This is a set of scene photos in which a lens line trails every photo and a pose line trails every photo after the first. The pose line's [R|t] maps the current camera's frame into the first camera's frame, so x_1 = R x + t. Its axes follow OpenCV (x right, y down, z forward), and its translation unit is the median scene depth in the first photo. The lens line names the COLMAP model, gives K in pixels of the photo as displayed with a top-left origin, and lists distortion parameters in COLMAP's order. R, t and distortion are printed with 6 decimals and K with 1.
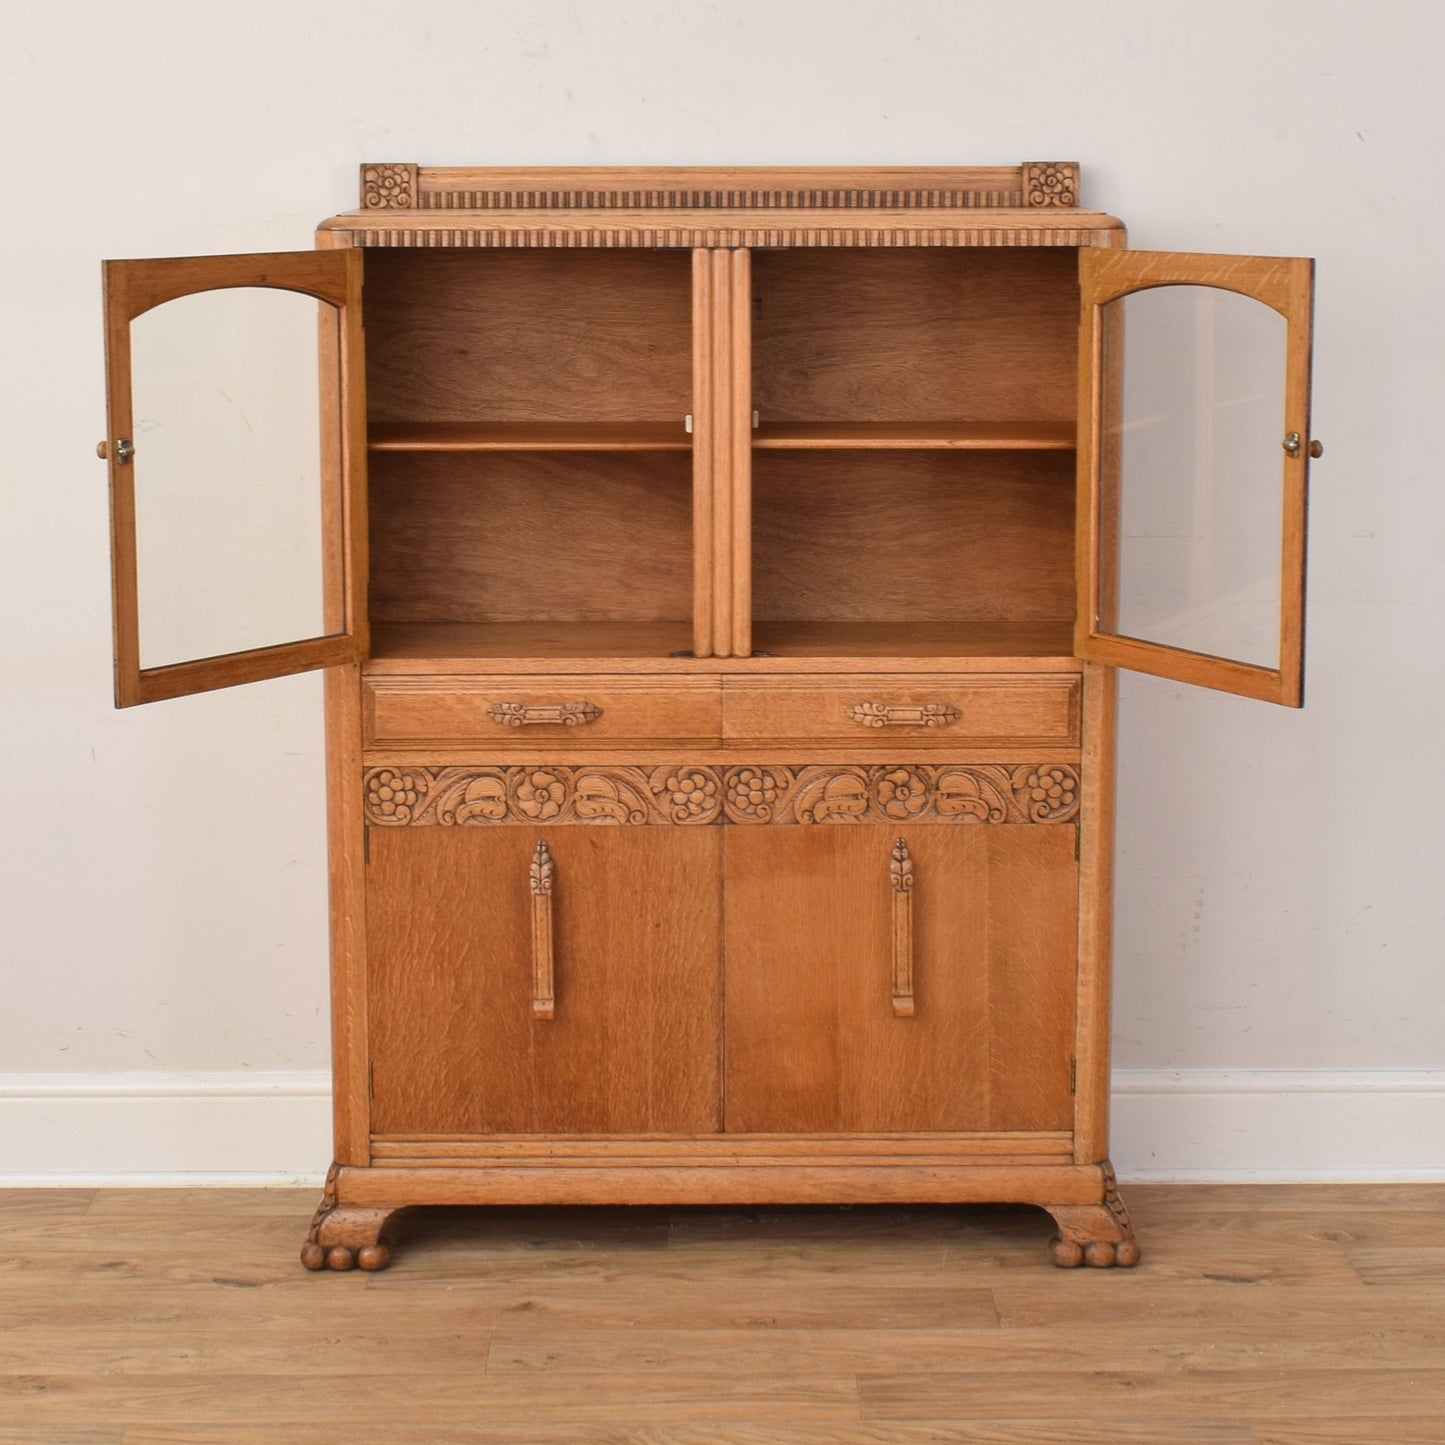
lens RADIAL K [[2955.7, 0, 707.8], [0, 2955.7, 608.7], [0, 0, 1]] dist [-0.012202, 0.000000]
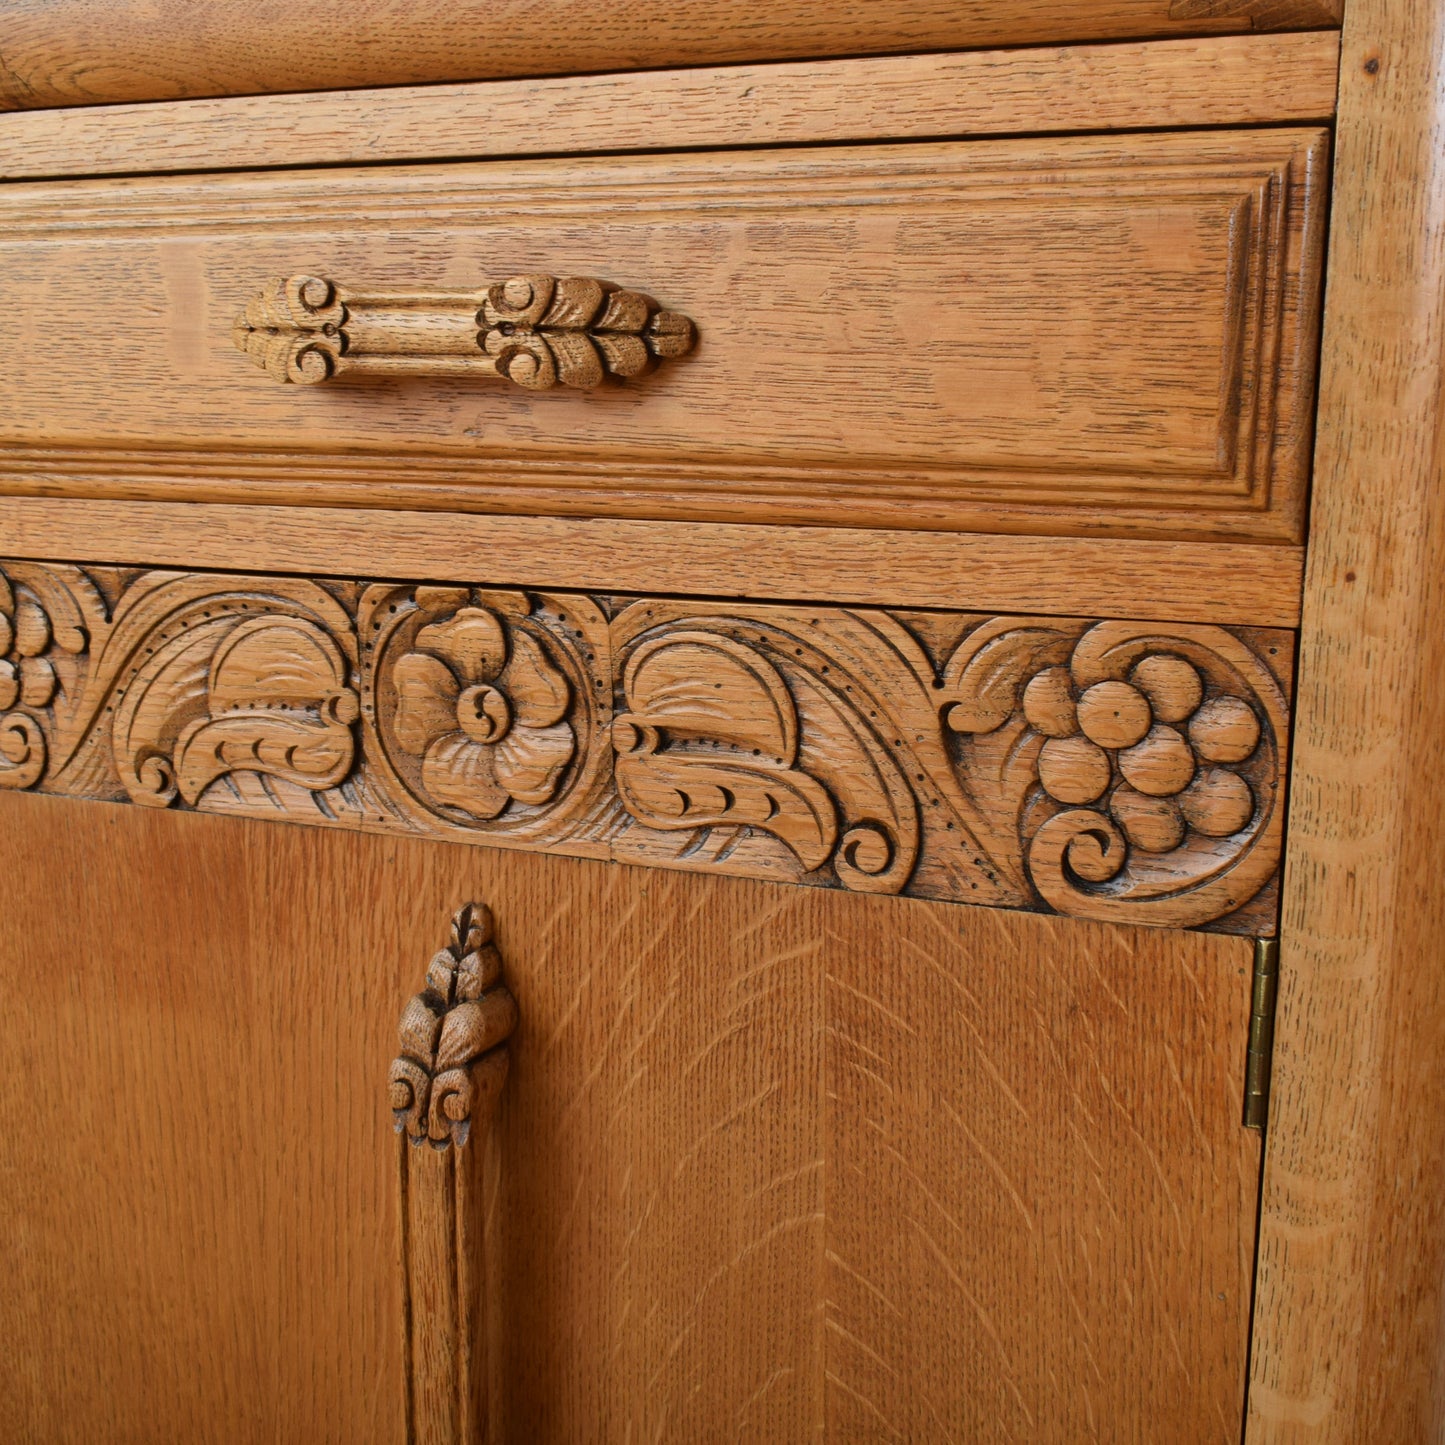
lens RADIAL K [[1837.6, 0, 723.9], [0, 1837.6, 716.1], [0, 0, 1]] dist [-0.008672, 0.000000]
pose [[0.918021, 0.080060, -0.388365, 0.138138], [-0.080066, 0.996658, 0.016197, 0.058892], [0.388364, 0.016226, 0.921363, 0.874617]]
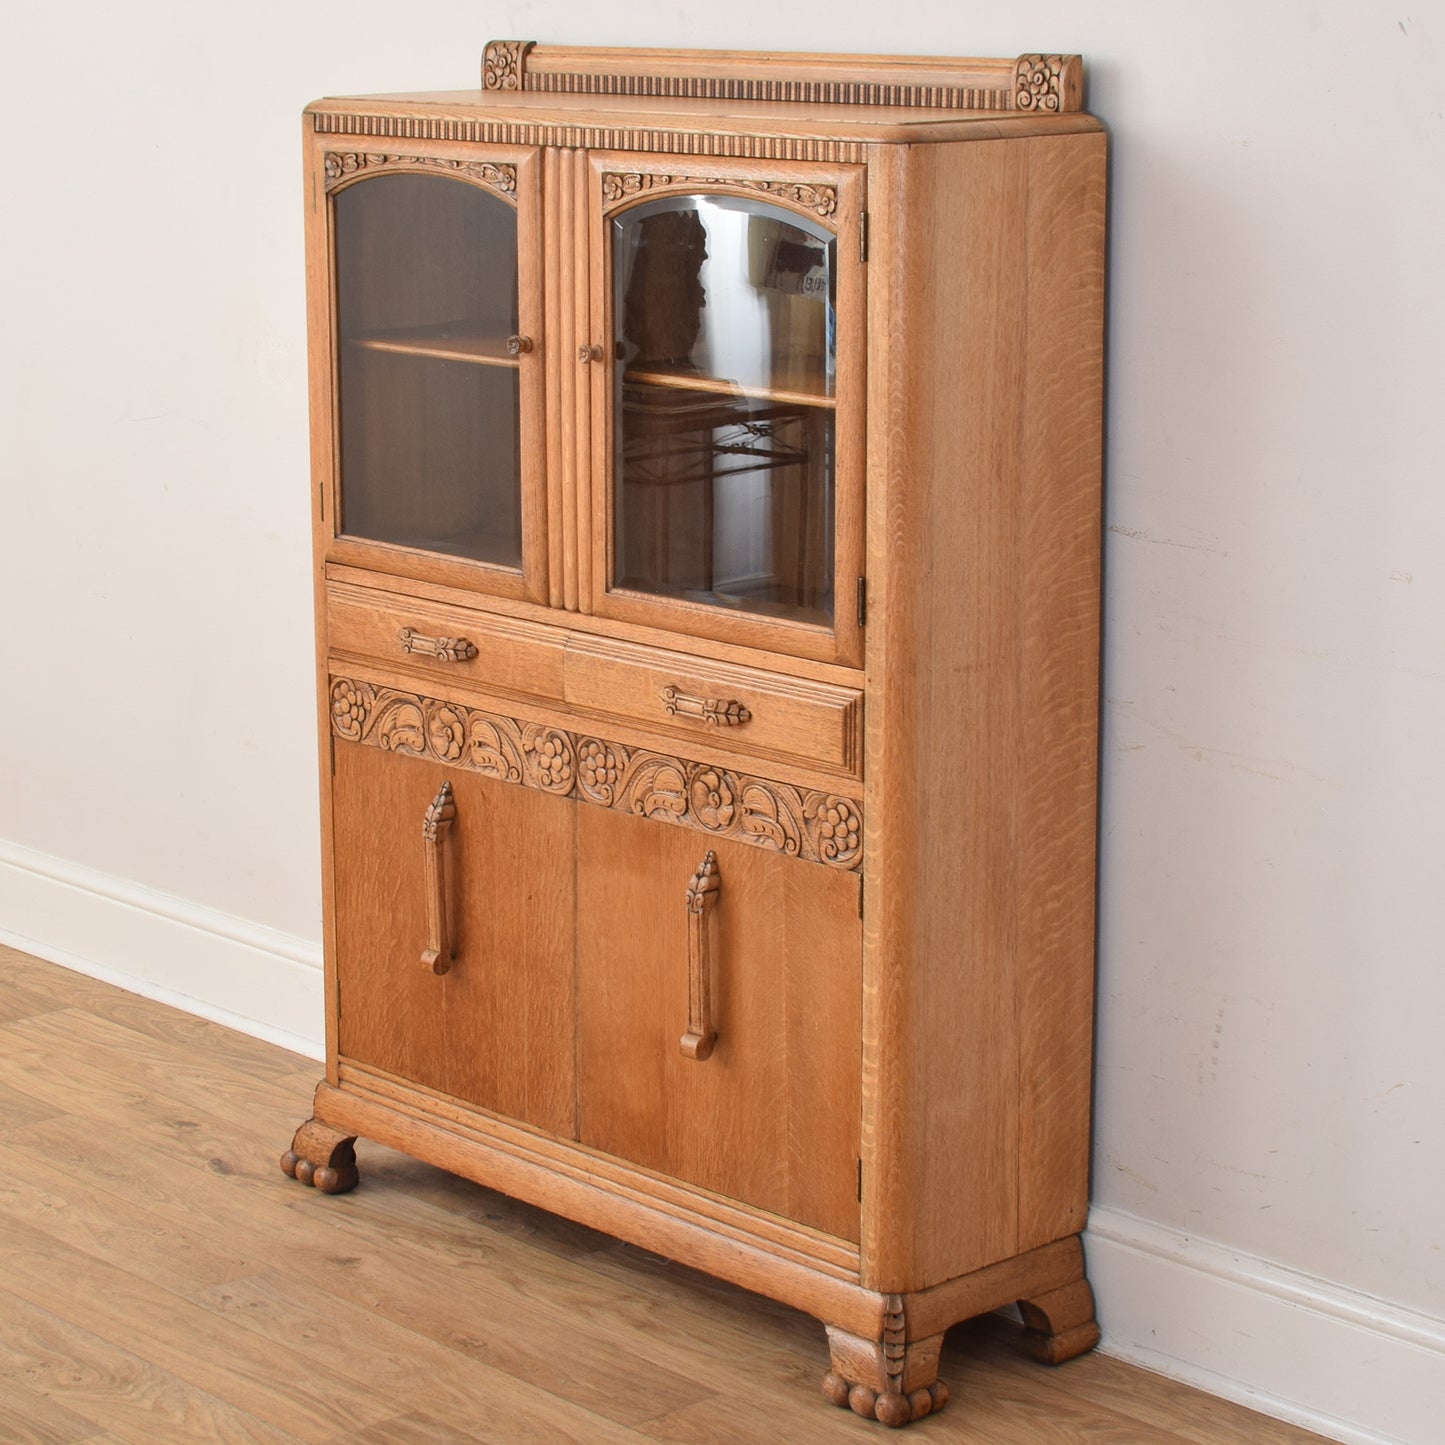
lens RADIAL K [[3458.9, 0, 725.6], [0, 3458.9, 689.3], [0, 0, 1]] dist [-0.019468, 0.000000]
pose [[0.685193, 0.152120, -0.712299, 0.771213], [-0.112930, 0.988309, 0.102433, -0.071143], [0.719553, 0.010254, 0.694362, 0.310156]]
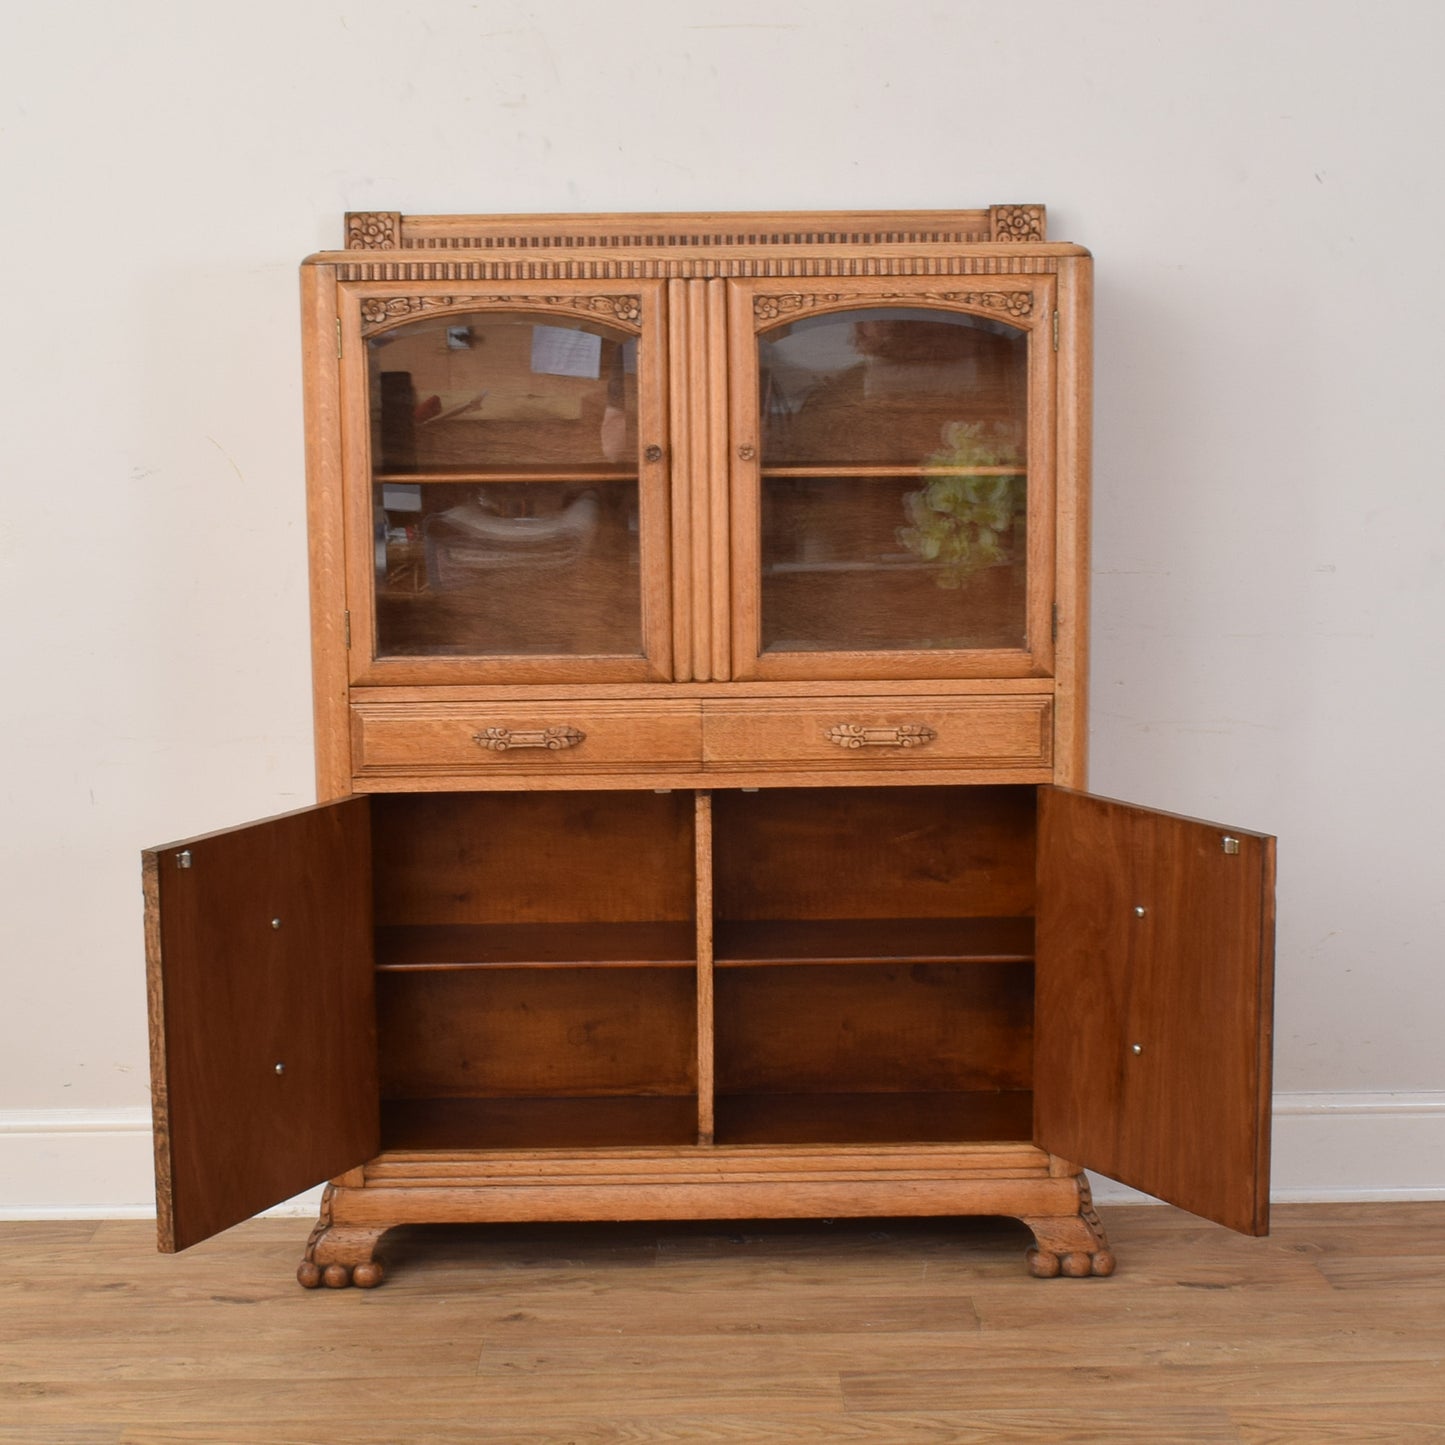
lens RADIAL K [[2737.5, 0, 707.3], [0, 2737.5, 797.7], [0, 0, 1]] dist [-0.010687, 0.000000]
pose [[0.999942, -0.010081, 0.003866, 0.002608], [0.010070, 0.999945, 0.002827, 0.053331], [-0.003894, -0.002788, 0.999989, 0.051057]]
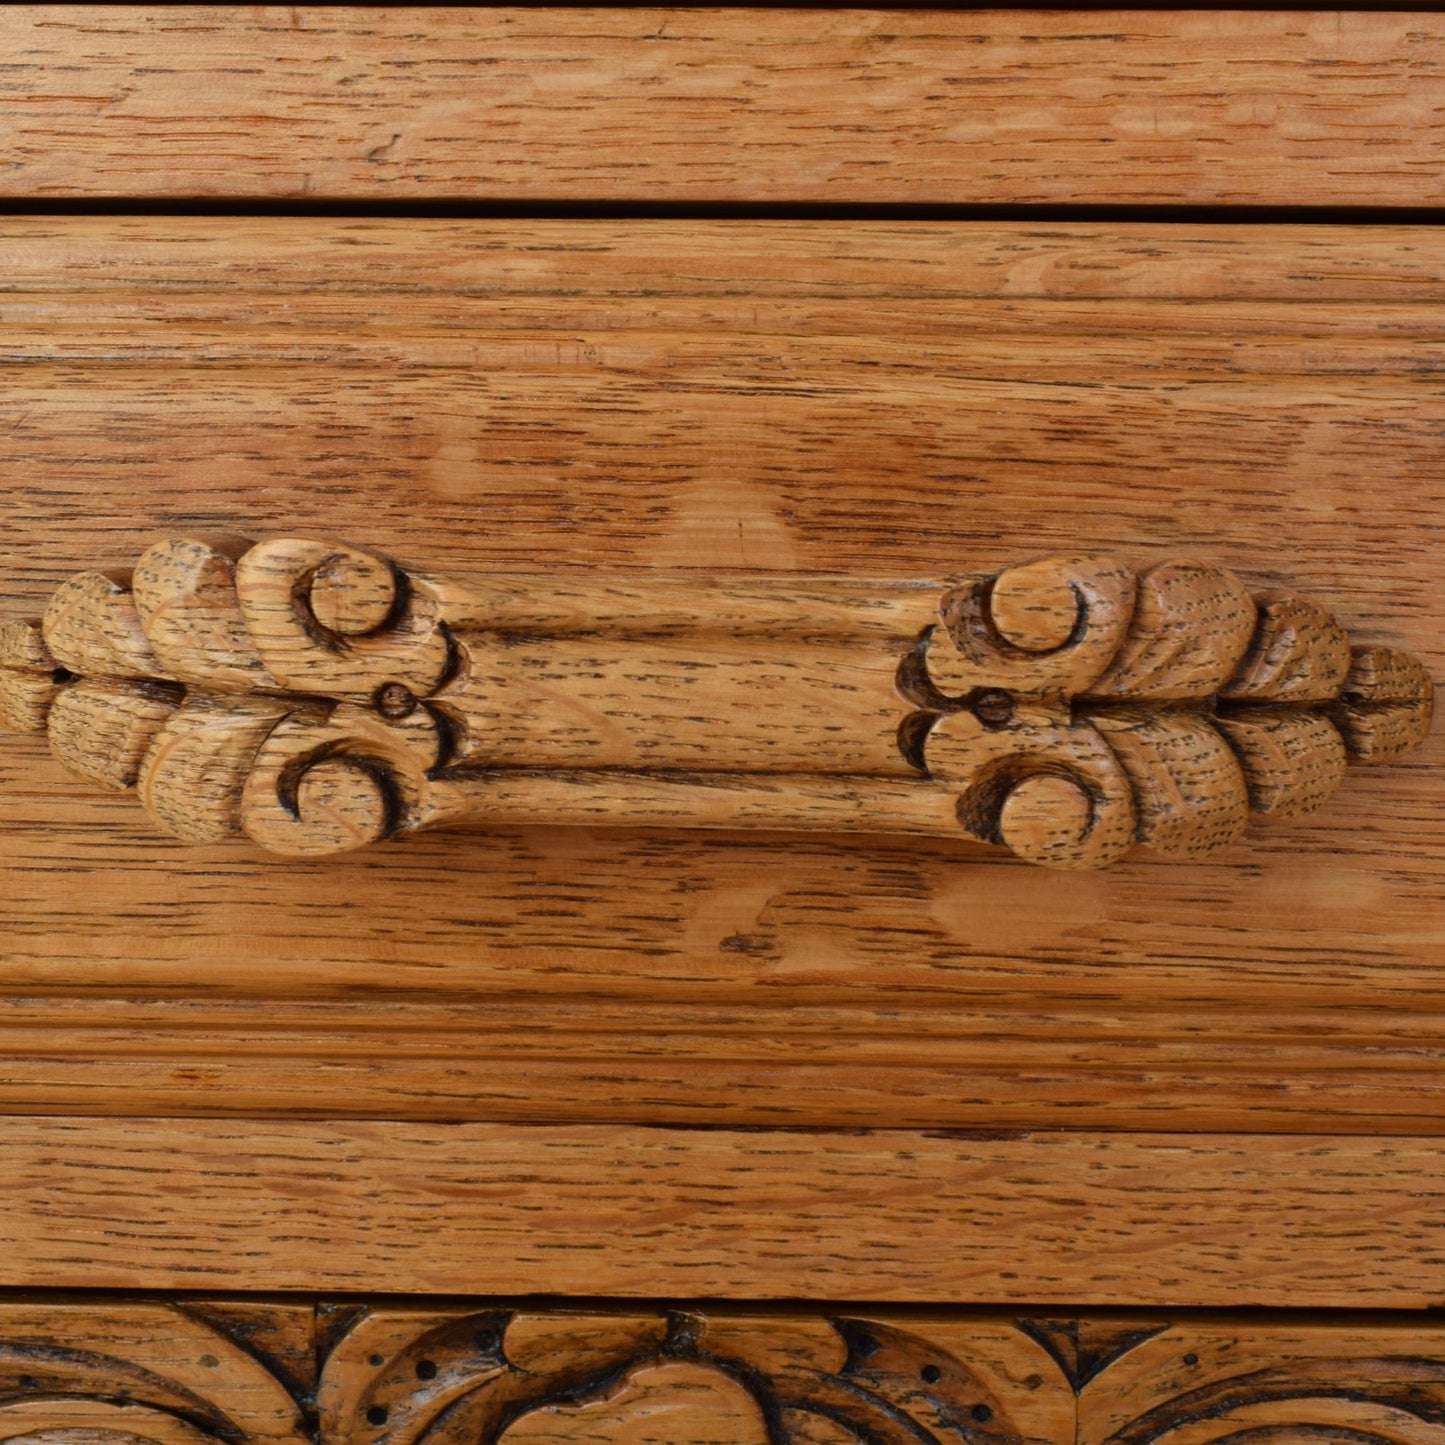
lens RADIAL K [[2120.3, 0, 744.7], [0, 2120.3, 732.0], [0, 0, 1]] dist [-0.007610, 0.000000]
pose [[0.999510, 0.014519, -0.027747, 0.068556], [-0.015556, 0.999175, -0.037517, 0.038153], [0.027179, 0.037930, 0.998911, 0.933748]]
